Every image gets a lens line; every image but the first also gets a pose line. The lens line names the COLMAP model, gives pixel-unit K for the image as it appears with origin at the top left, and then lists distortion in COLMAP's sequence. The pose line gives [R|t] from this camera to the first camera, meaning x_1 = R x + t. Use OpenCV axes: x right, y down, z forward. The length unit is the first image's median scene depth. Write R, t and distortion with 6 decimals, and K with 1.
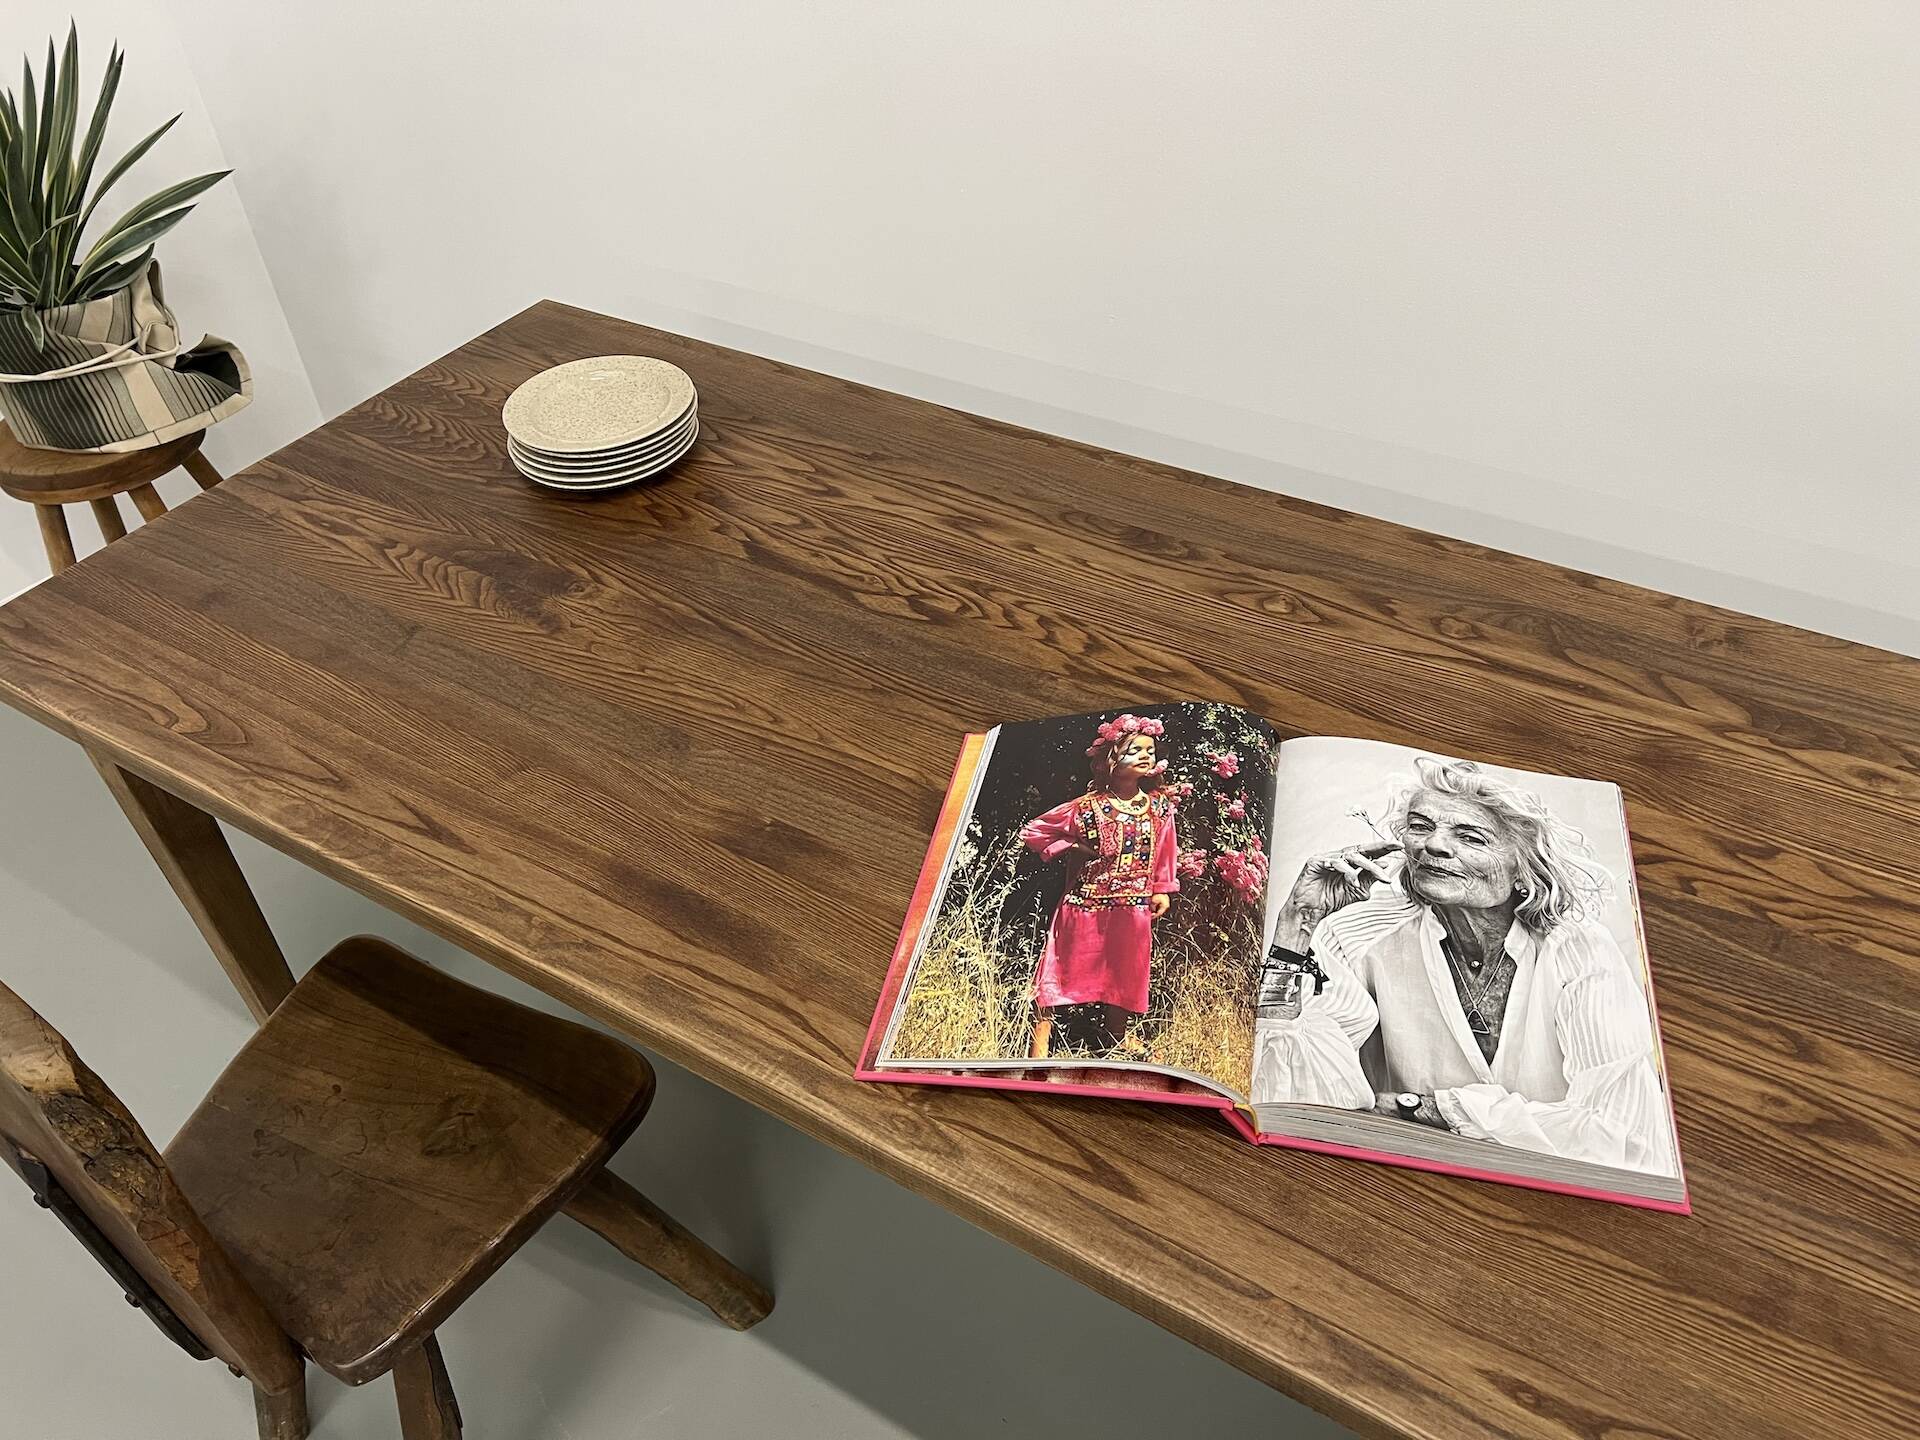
lens RADIAL K [[1446.5, 0, 967.9], [0, 1446.5, 705.1], [0, 0, 1]] dist [0.070192, -0.086517]
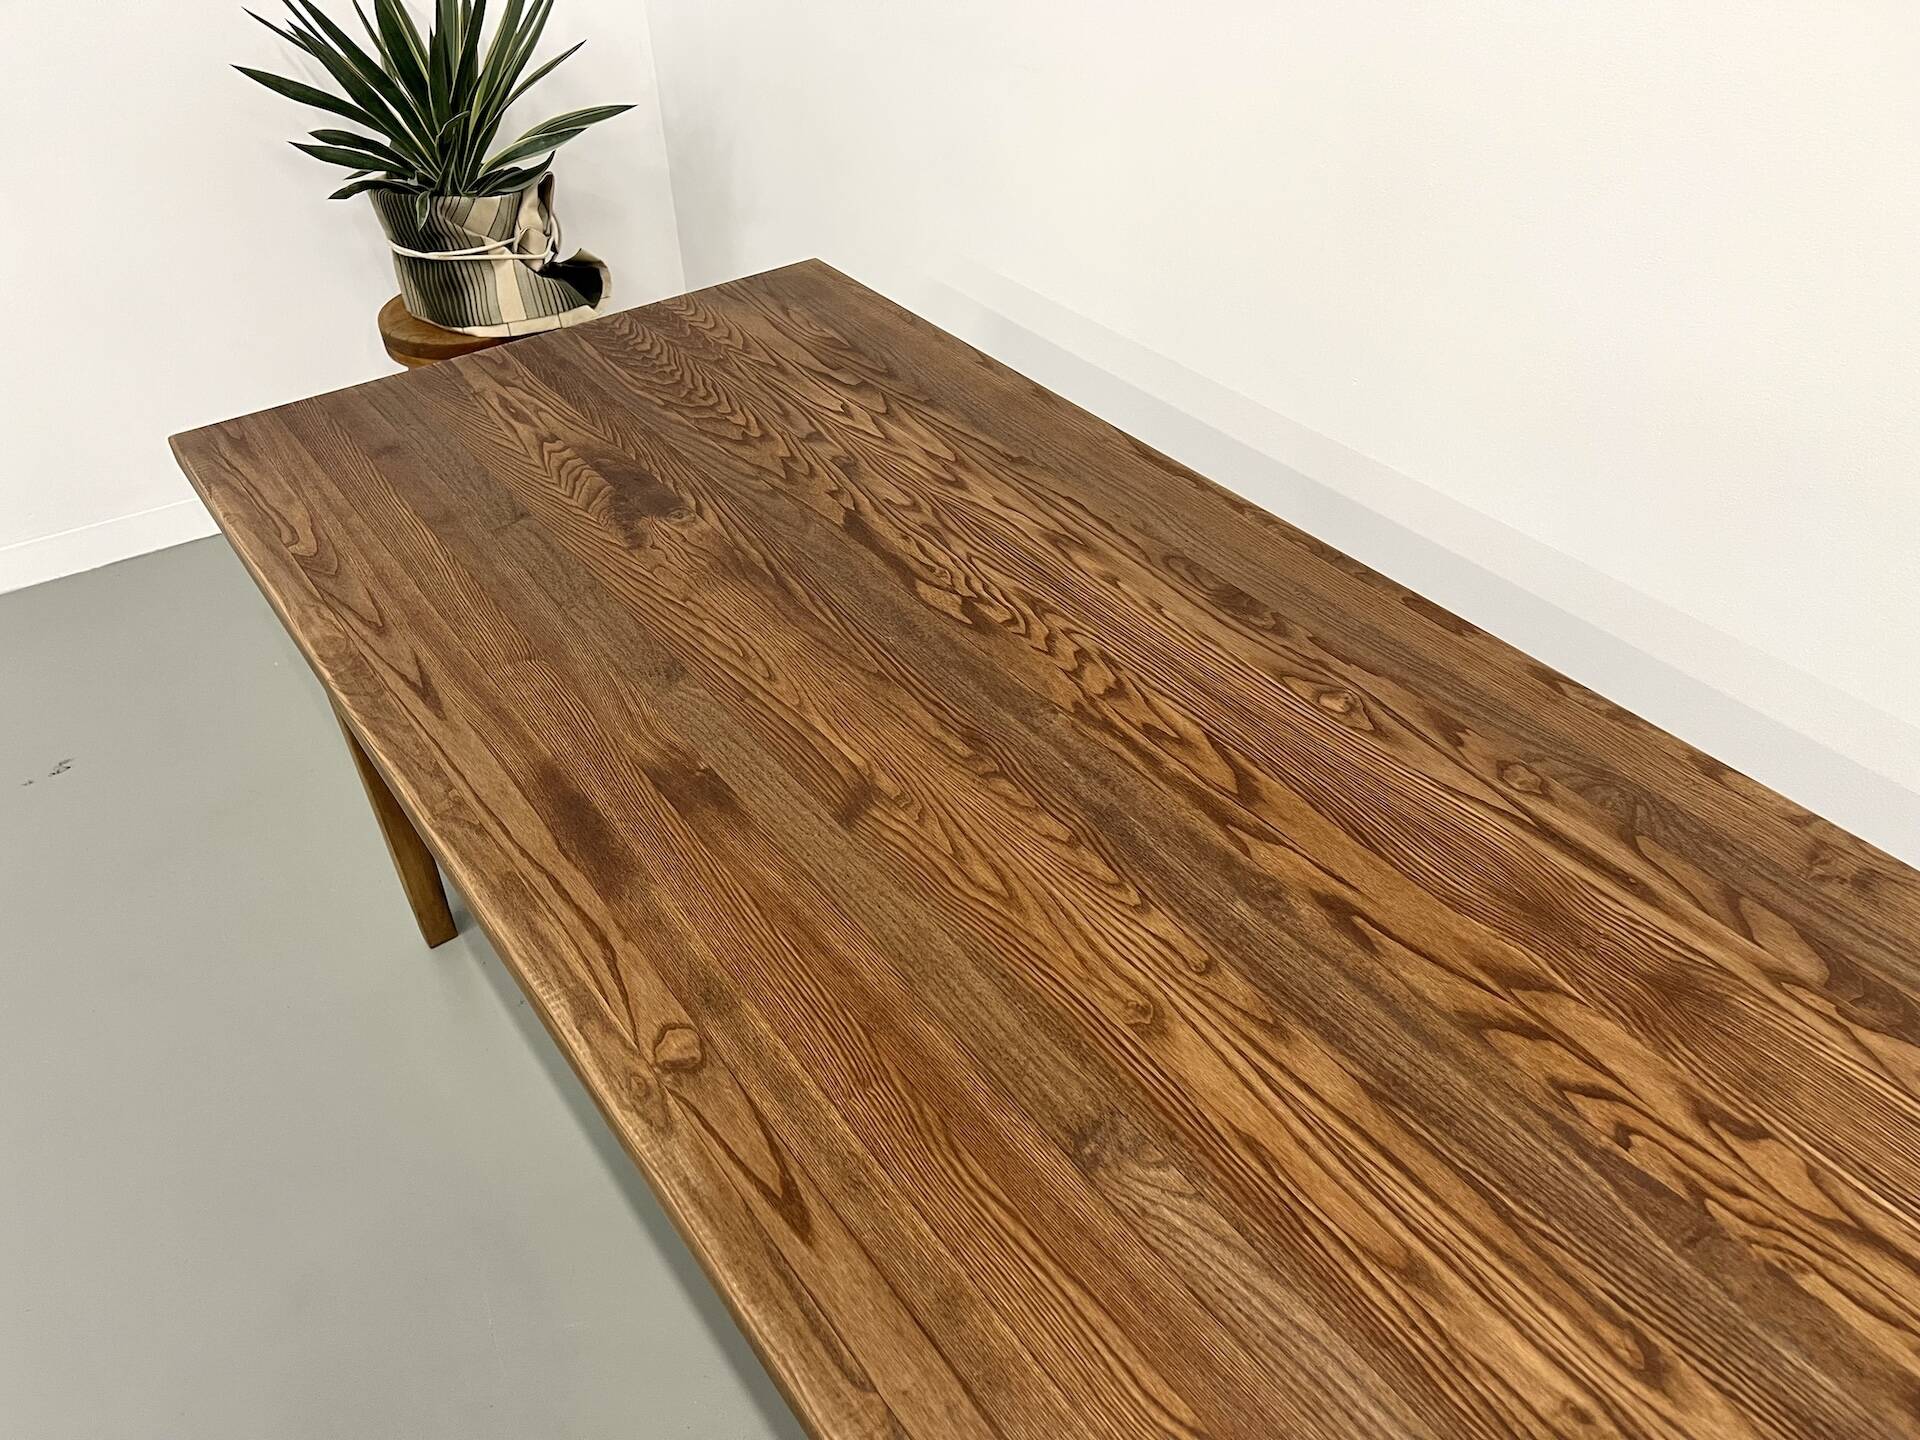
lens RADIAL K [[1446.5, 0, 969.4], [0, 1446.5, 724.1], [0, 0, 1]] dist [0.070192, -0.086517]
pose [[0.925694, 0.261138, -0.273672, 0.274855], [-0.267026, 0.963553, 0.016210, -0.011310], [0.267931, 0.058072, 0.961686, 0.094045]]
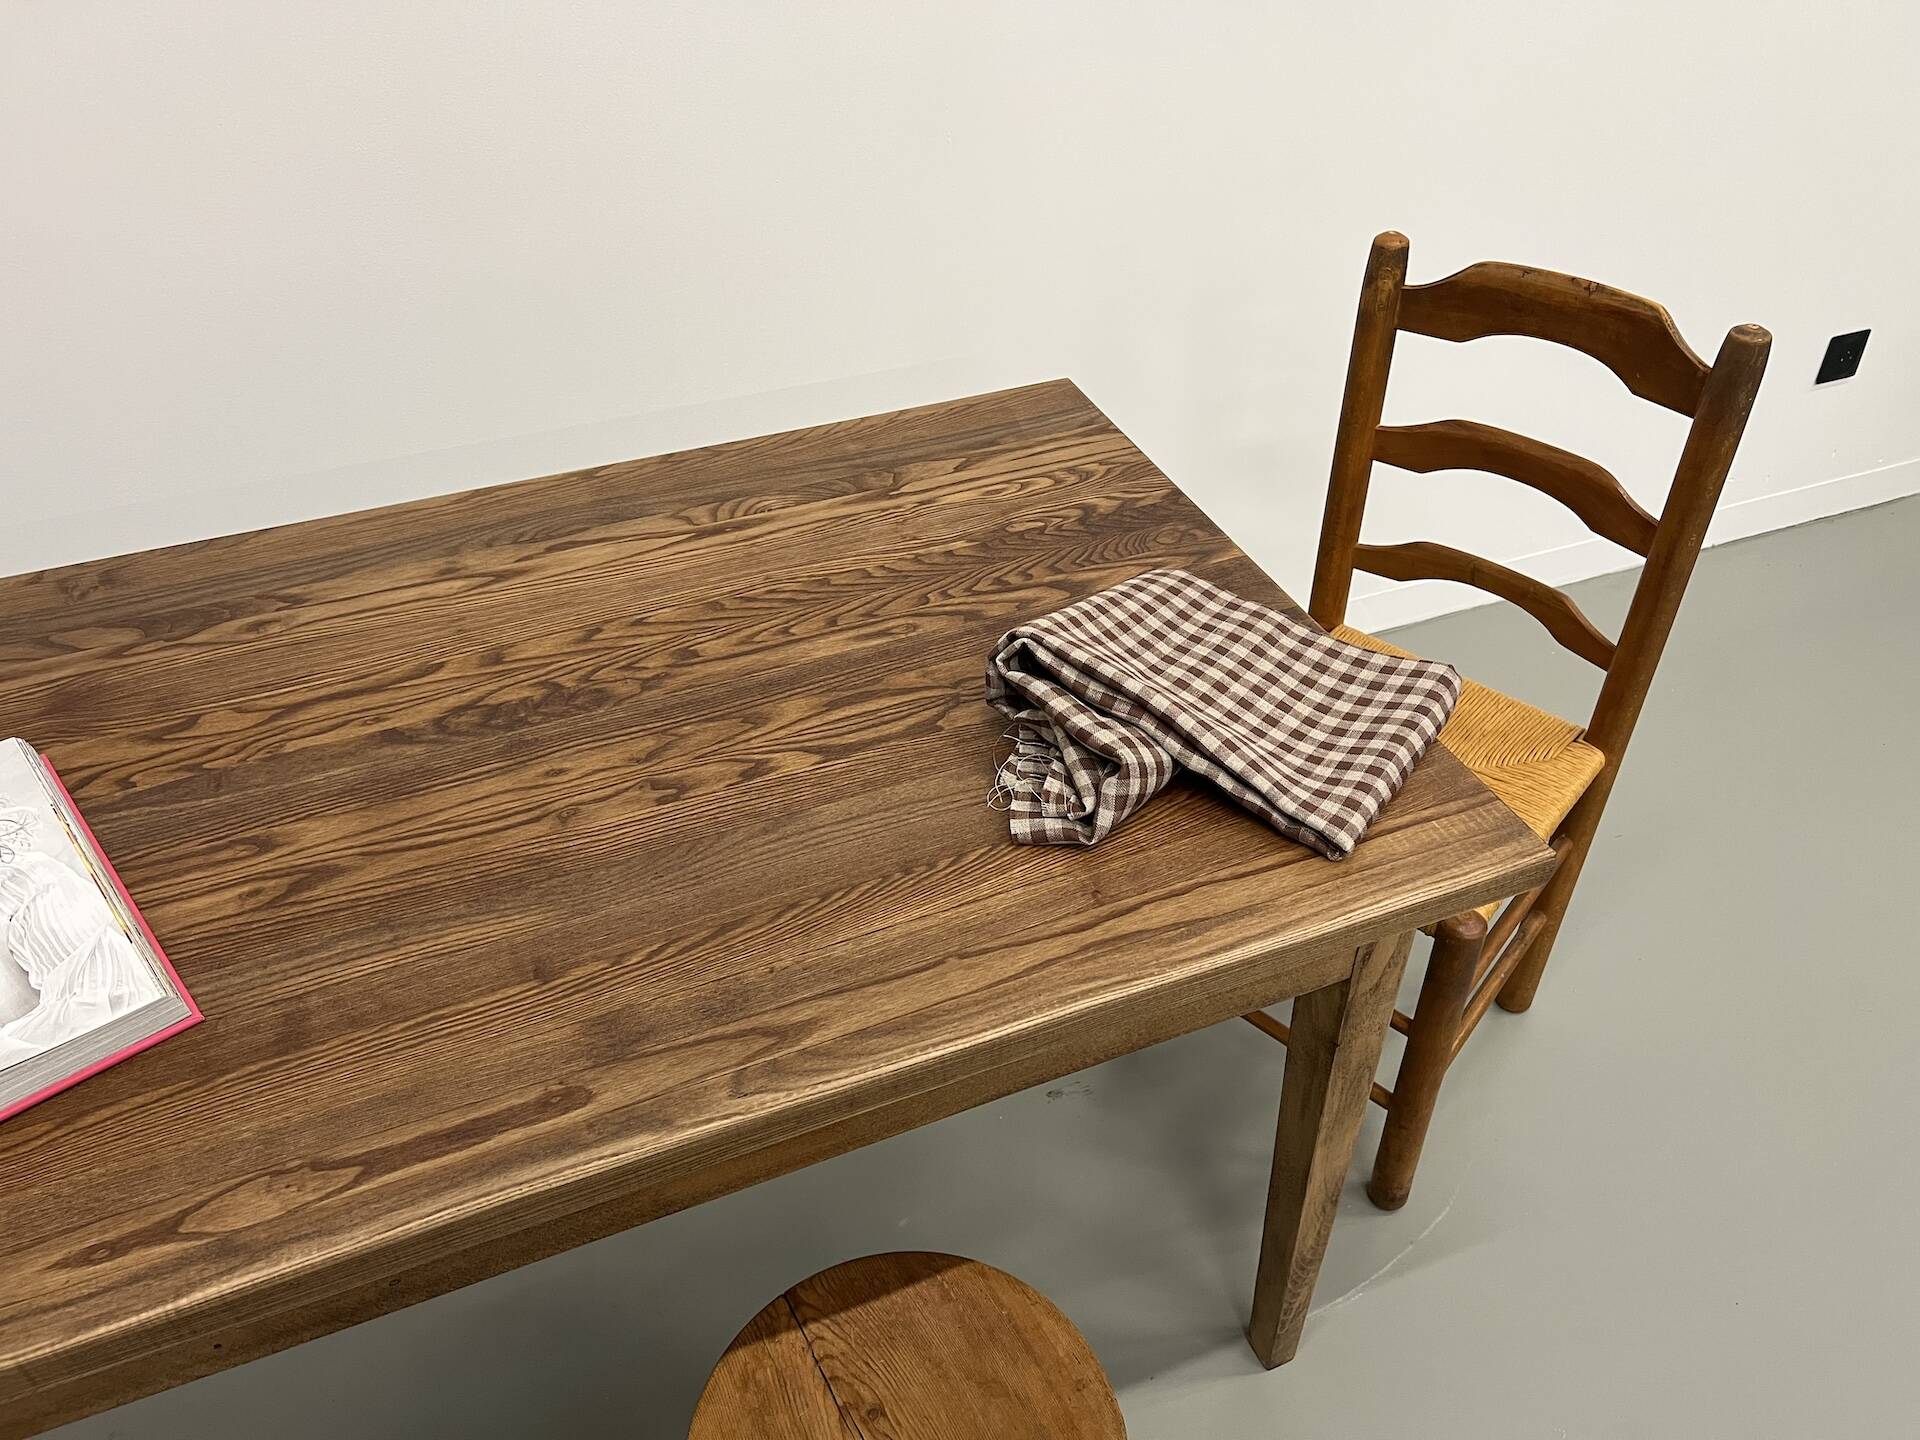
lens RADIAL K [[1446.5, 0, 977.7], [0, 1446.5, 713.5], [0, 0, 1]] dist [0.070192, -0.086517]
pose [[0.588035, -0.463097, 0.663141, 0.155322], [0.508921, 0.849077, 0.141661, 0.208259], [-0.628660, 0.254185, 0.734967, -0.135148]]
